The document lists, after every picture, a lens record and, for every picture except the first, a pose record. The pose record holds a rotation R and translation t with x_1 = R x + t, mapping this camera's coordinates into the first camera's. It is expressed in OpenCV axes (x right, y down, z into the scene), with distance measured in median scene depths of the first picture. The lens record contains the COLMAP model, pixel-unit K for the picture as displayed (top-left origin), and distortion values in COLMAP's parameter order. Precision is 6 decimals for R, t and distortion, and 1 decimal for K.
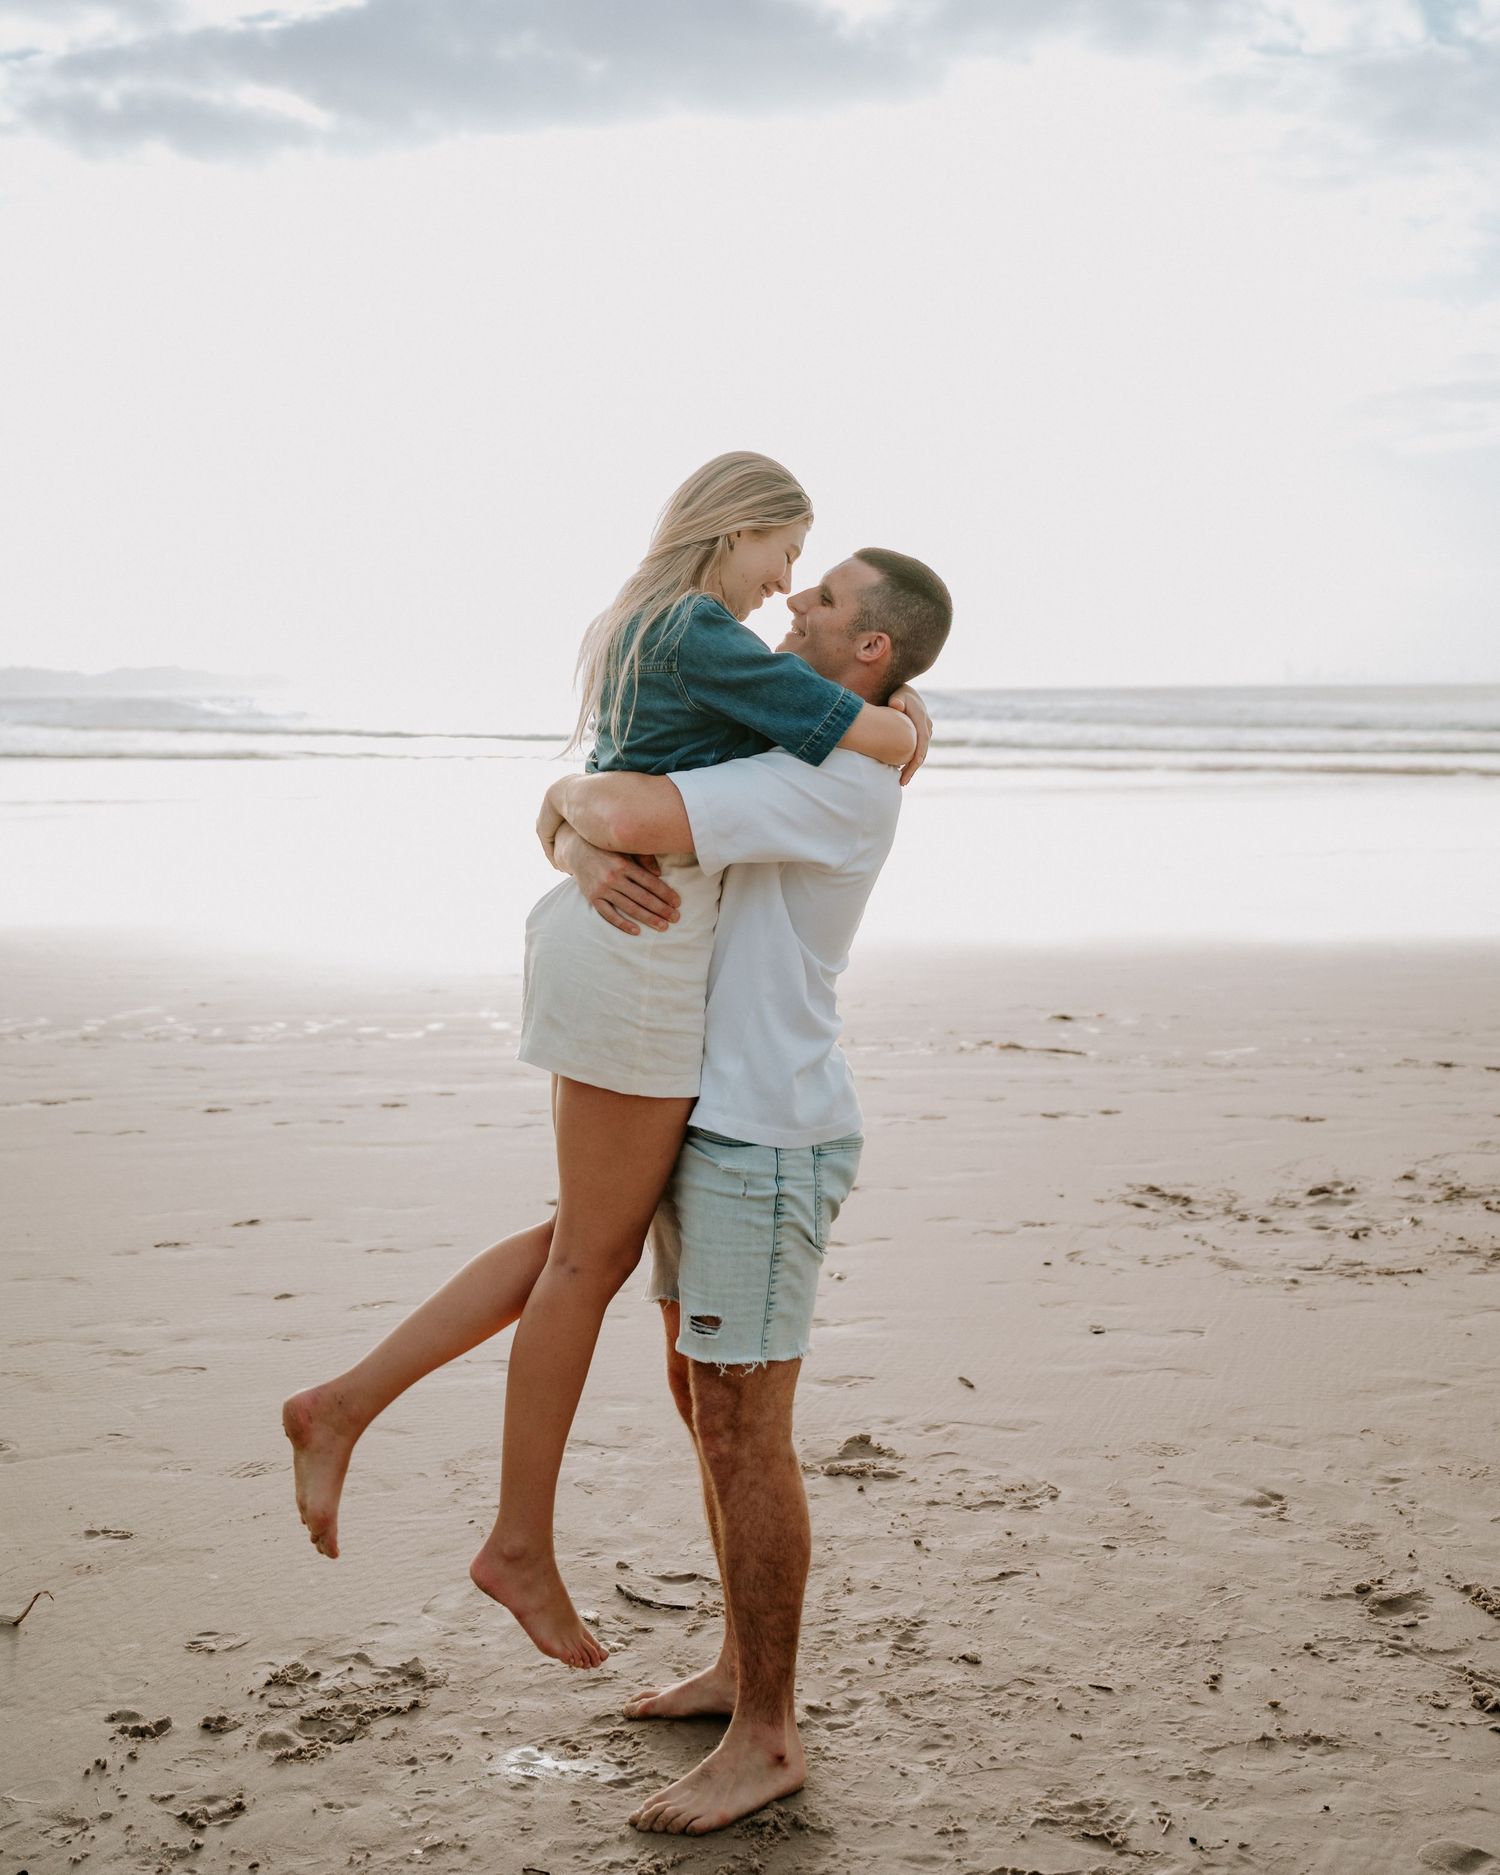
lens RADIAL K [[2340.9, 0, 747.5], [0, 2340.9, 941.6], [0, 0, 1]] dist [0.005278, 0.000000]
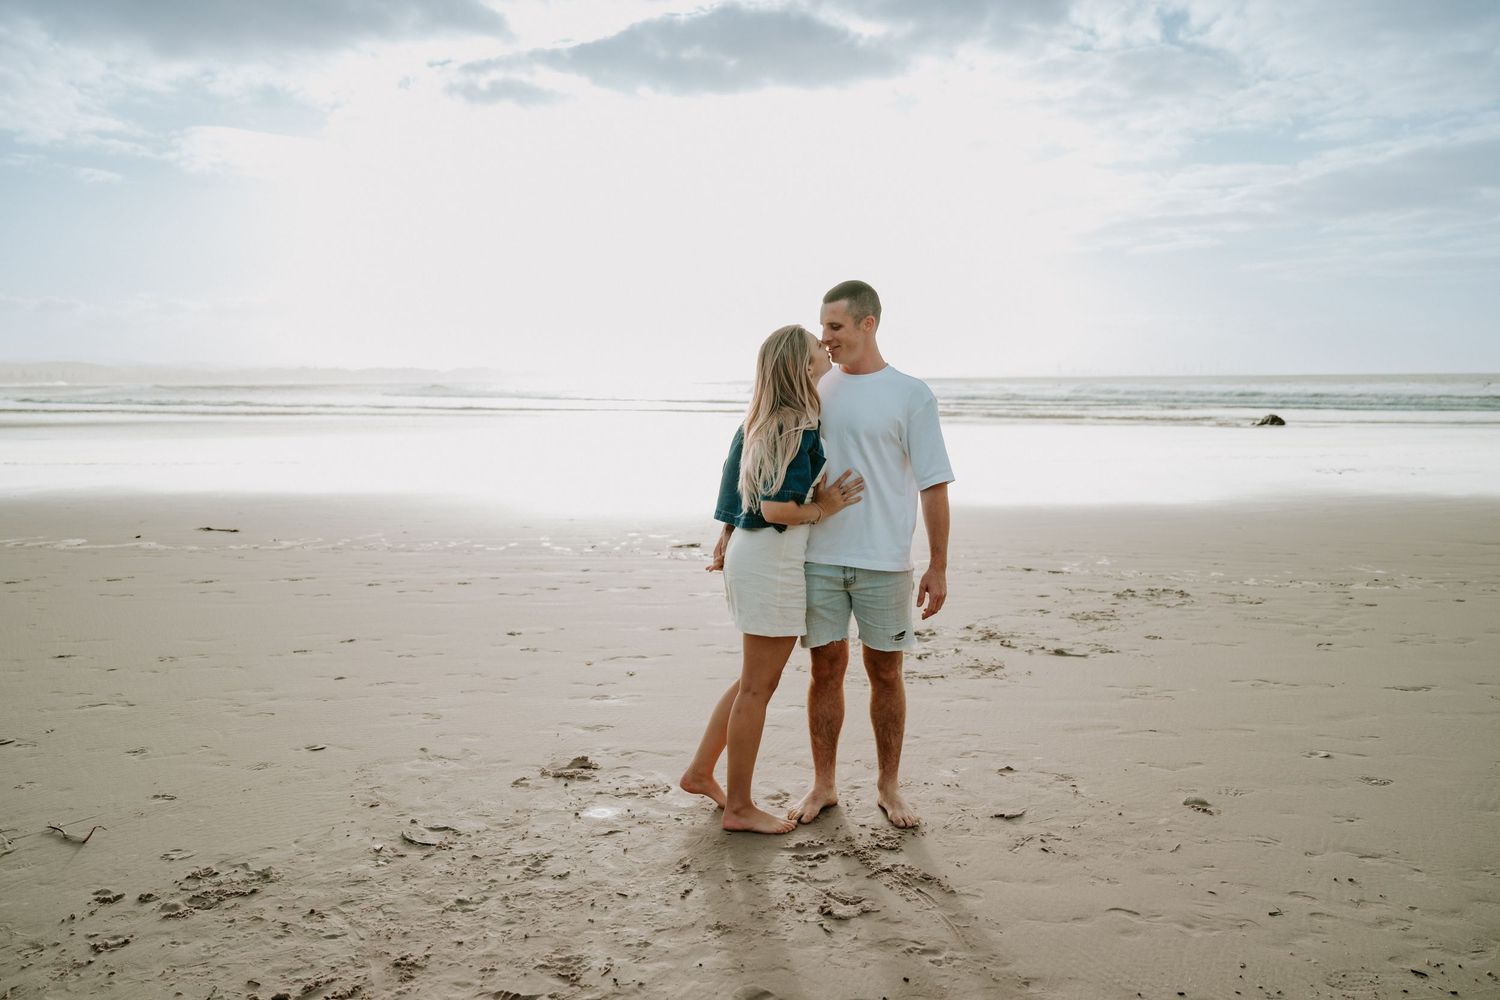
lens RADIAL K [[1208.6, 0, 756.8], [0, 1208.6, 491.5], [0, 0, 1]] dist [-0.004684, 0.004225]
pose [[0.997045, 0.008068, -0.076400, 0.253028], [-0.009637, 0.999750, -0.020189, 0.019968], [0.076218, 0.020865, 0.996873, 0.056993]]
